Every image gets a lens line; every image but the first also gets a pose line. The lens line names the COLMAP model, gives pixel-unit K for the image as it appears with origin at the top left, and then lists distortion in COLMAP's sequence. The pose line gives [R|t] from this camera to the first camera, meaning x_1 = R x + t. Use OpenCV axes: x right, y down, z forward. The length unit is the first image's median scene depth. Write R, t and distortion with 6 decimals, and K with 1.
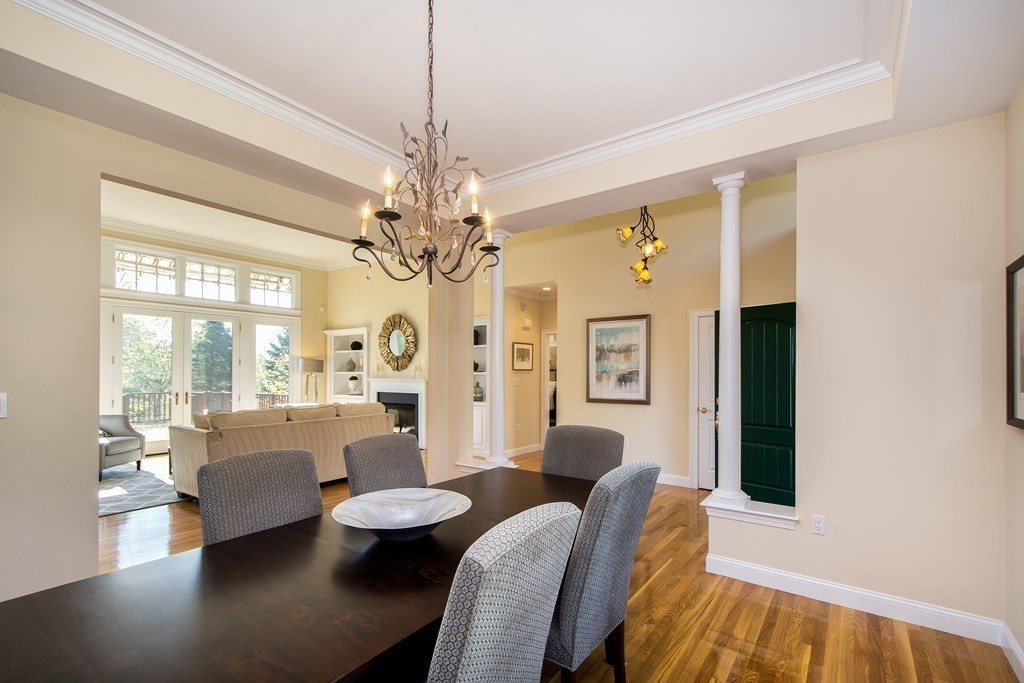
lens RADIAL K [[431.8, 0, 511.6], [0, 431.8, 368.0], [0, 0, 1]] dist [-0.001292, -0.000679]
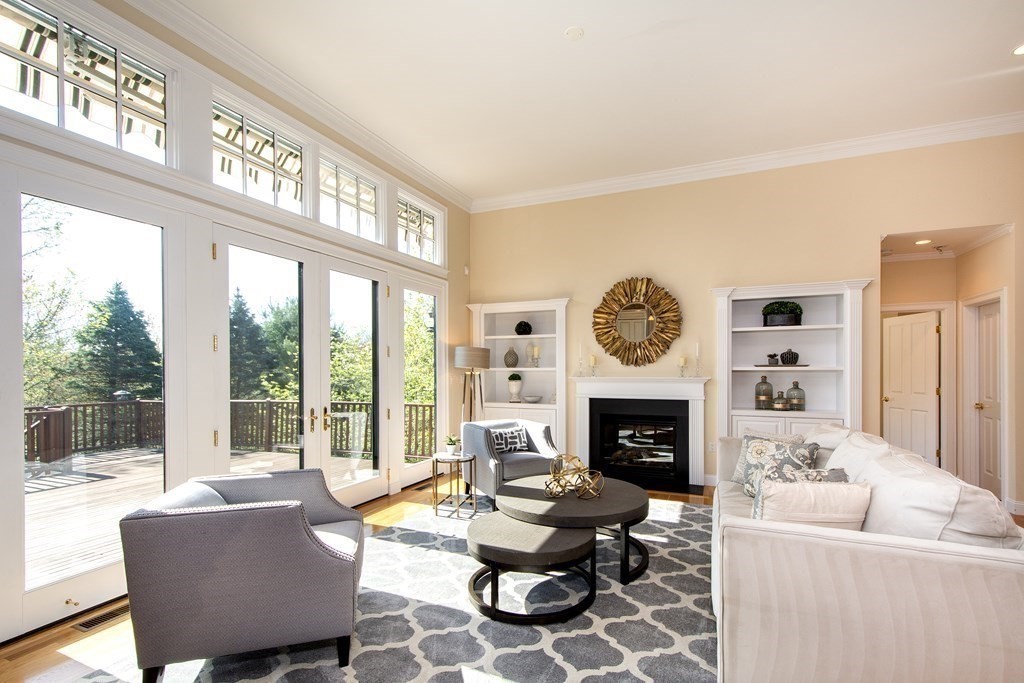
lens RADIAL K [[454.4, 0, 532.0], [0, 454.4, 368.1], [0, 0, 1]] dist [0.017649, 0.000066]
pose [[0.979957, -0.004953, 0.199149, -0.551799], [0.003278, 0.999956, 0.008737, 0.003951], [-0.199184, -0.007909, 0.979930, 0.359826]]
